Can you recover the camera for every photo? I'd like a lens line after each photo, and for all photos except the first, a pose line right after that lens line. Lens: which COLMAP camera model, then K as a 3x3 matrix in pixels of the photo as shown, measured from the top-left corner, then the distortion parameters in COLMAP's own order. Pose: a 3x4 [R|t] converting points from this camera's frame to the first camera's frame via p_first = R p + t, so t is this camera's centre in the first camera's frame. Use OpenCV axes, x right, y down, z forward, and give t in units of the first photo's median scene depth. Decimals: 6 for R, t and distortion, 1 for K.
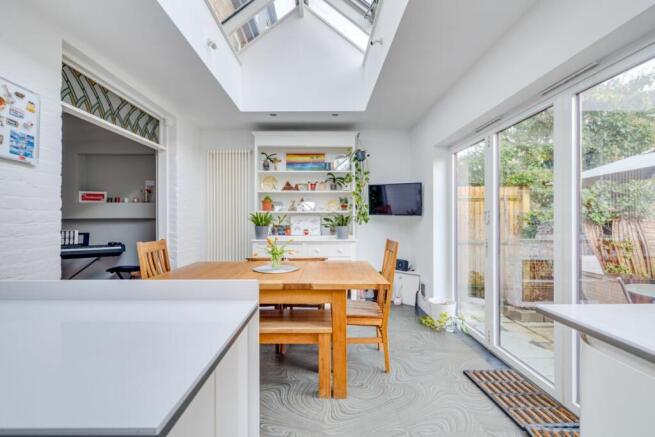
lens RADIAL K [[276.2, 0, 327.5], [0, 276.2, 218.5], [0, 0, 1]] dist [0.001026, 0.000114]
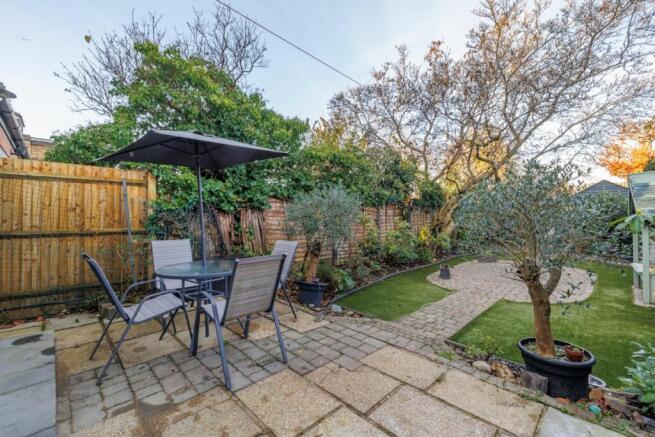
lens RADIAL K [[276.2, 0, 327.5], [0, 276.2, 218.5], [0, 0, 1]] dist [0.001026, 0.000114]
pose [[0.706427, -0.002499, 0.707782, 0.511918], [-0.002685, 0.999977, 0.006210, 0.040823], [-0.707781, -0.006287, 0.706404, -0.107404]]
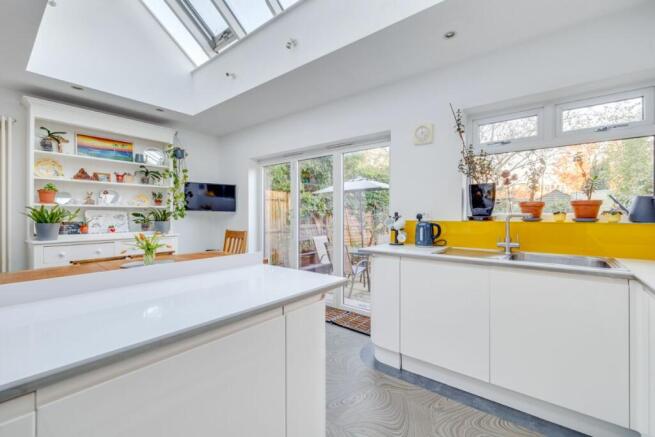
lens RADIAL K [[276.2, 0, 327.5], [0, 276.2, 218.5], [0, 0, 1]] dist [0.001026, 0.000114]
pose [[0.632558, -0.011104, 0.774433, -0.322244], [-0.007179, 0.999770, 0.020199, -0.007146], [-0.774480, -0.018337, 0.632333, -0.094429]]
